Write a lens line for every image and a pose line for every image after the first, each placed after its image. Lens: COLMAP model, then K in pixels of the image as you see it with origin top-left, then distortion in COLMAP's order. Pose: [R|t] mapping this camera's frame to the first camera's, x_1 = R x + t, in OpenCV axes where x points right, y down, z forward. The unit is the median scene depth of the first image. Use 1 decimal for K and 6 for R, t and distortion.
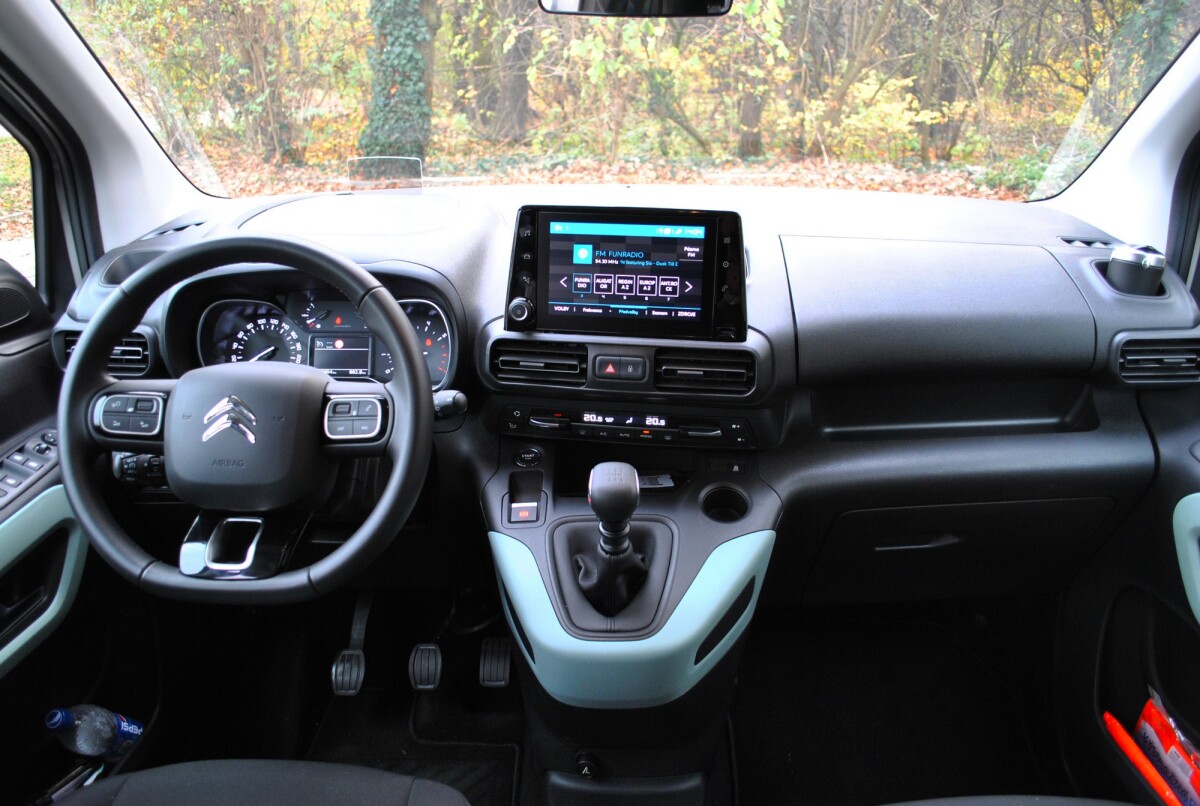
lens RADIAL K [[944.3, 0, 600.5], [0, 944.3, 396.5], [0, 0, 1]] dist [-0.086049, 0.017233]
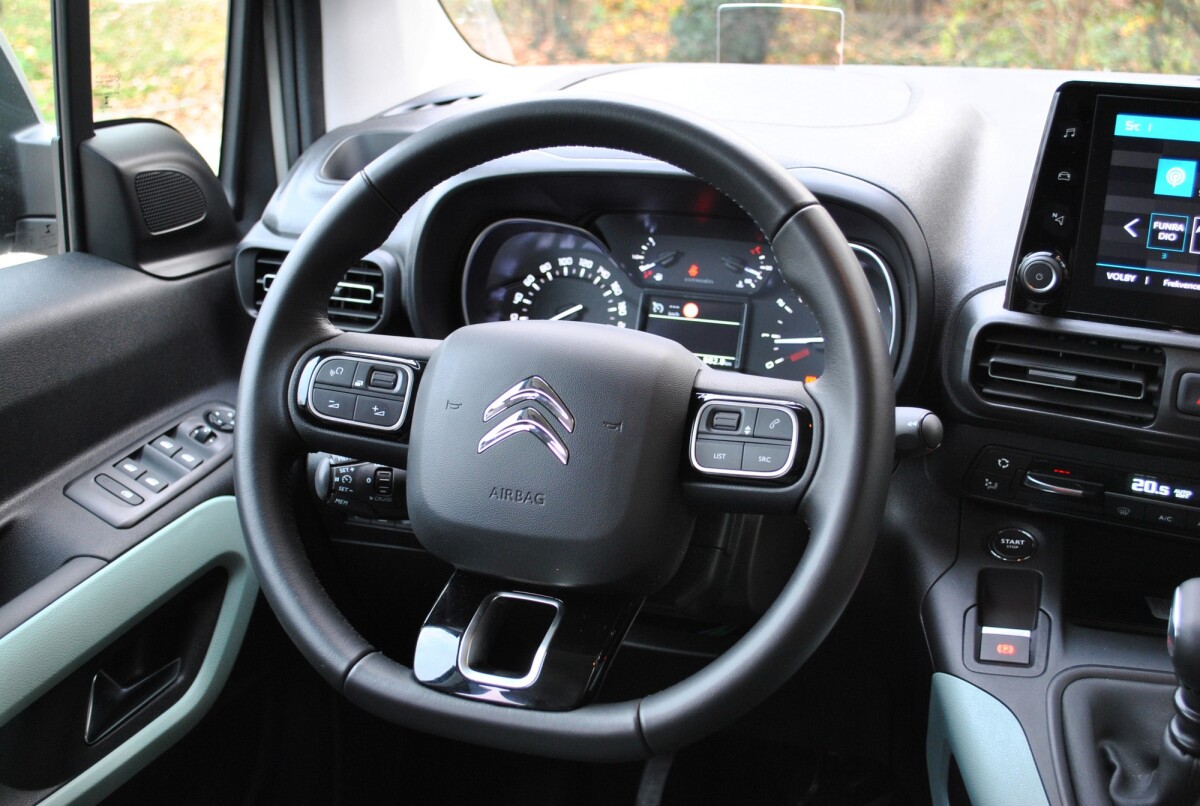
lens RADIAL K [[1435.8, 0, 598.2], [0, 1435.8, 398.0], [0, 0, 1]] dist [-0.032661, -0.026533]
pose [[0.958777, 0.099275, -0.266253, -0.097877], [-0.104615, 0.994495, -0.005911, 0.010198], [0.264200, 0.033521, 0.963885, 0.136439]]
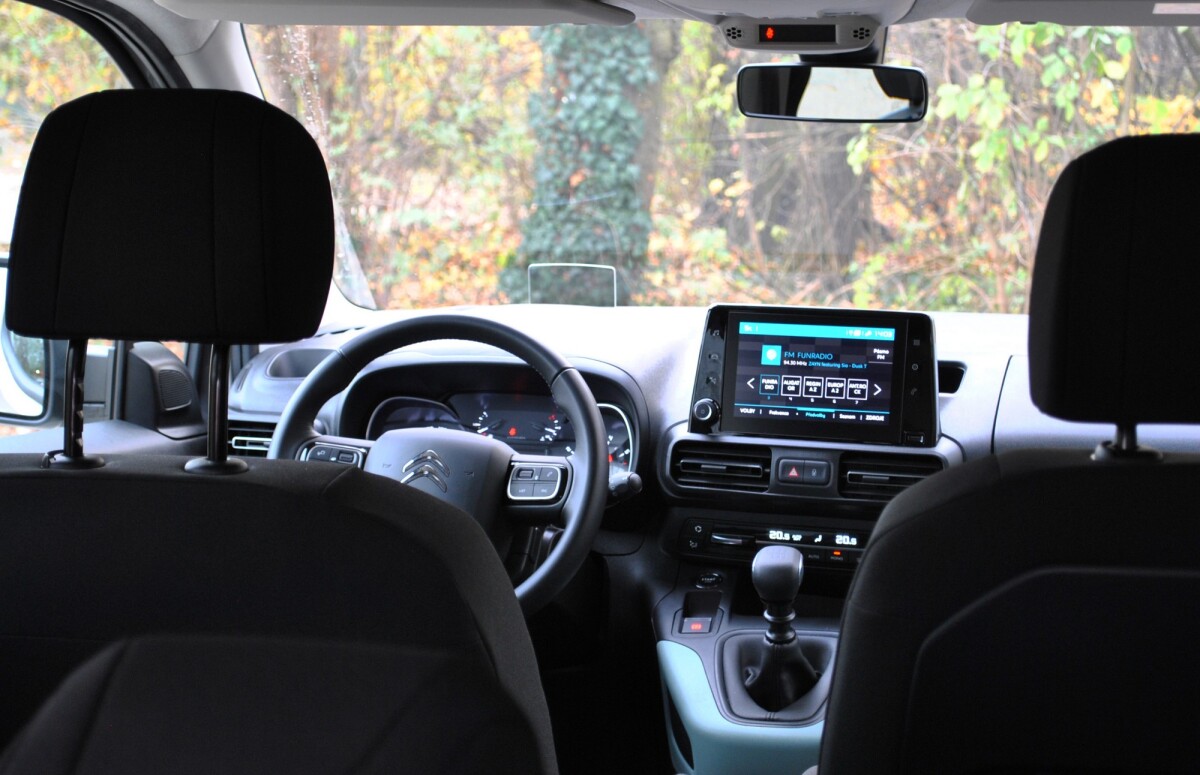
lens RADIAL K [[2334.4, 0, 600.0], [0, 2334.4, 387.5], [0, 0, 1]] dist [0.002635, 0.080004]
pose [[0.980789, 0.029262, -0.192864, 0.255951], [-0.072168, 0.972966, -0.219384, 0.395759], [0.181231, 0.229088, 0.956386, -1.243123]]
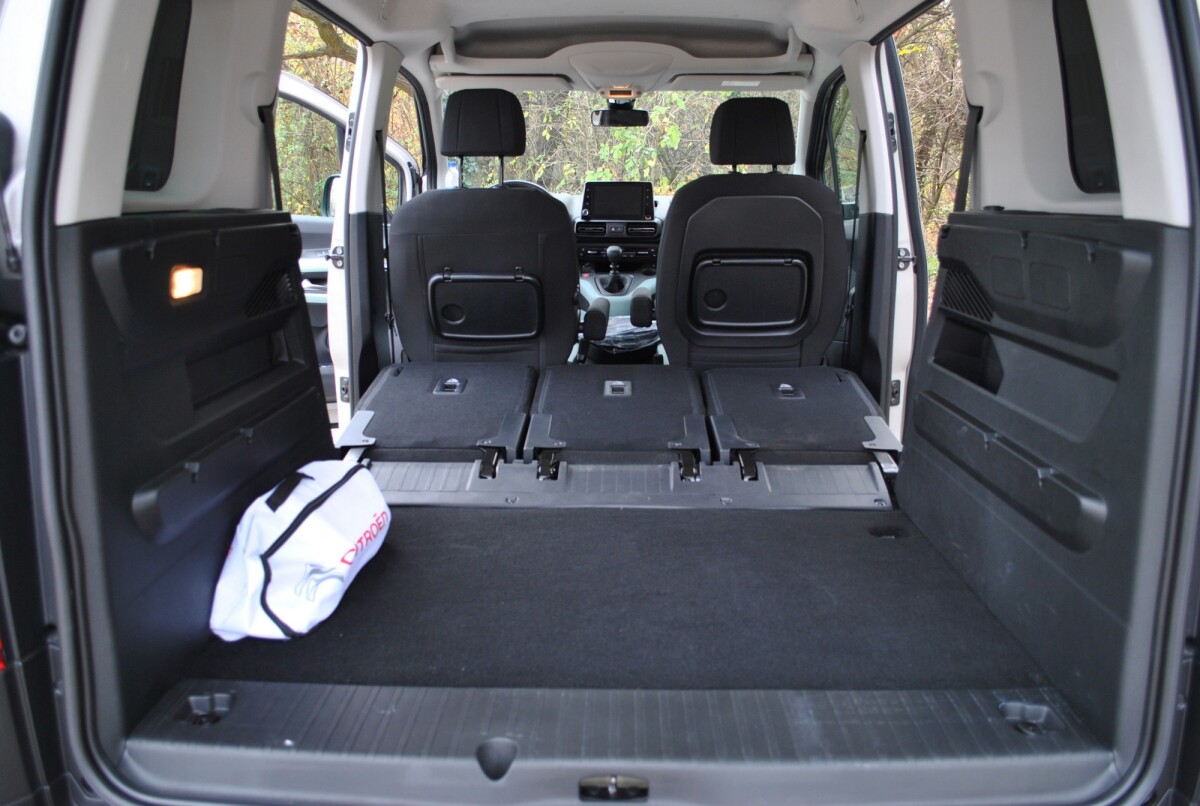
lens RADIAL K [[944.3, 0, 600.5], [0, 944.3, 396.5], [0, 0, 1]] dist [-0.086049, 0.017233]
pose [[0.999968, -0.000762, -0.007943, -0.006858], [-0.000410, 0.989204, -0.146543, 0.975655], [0.007969, 0.146541, 0.989172, -2.057326]]
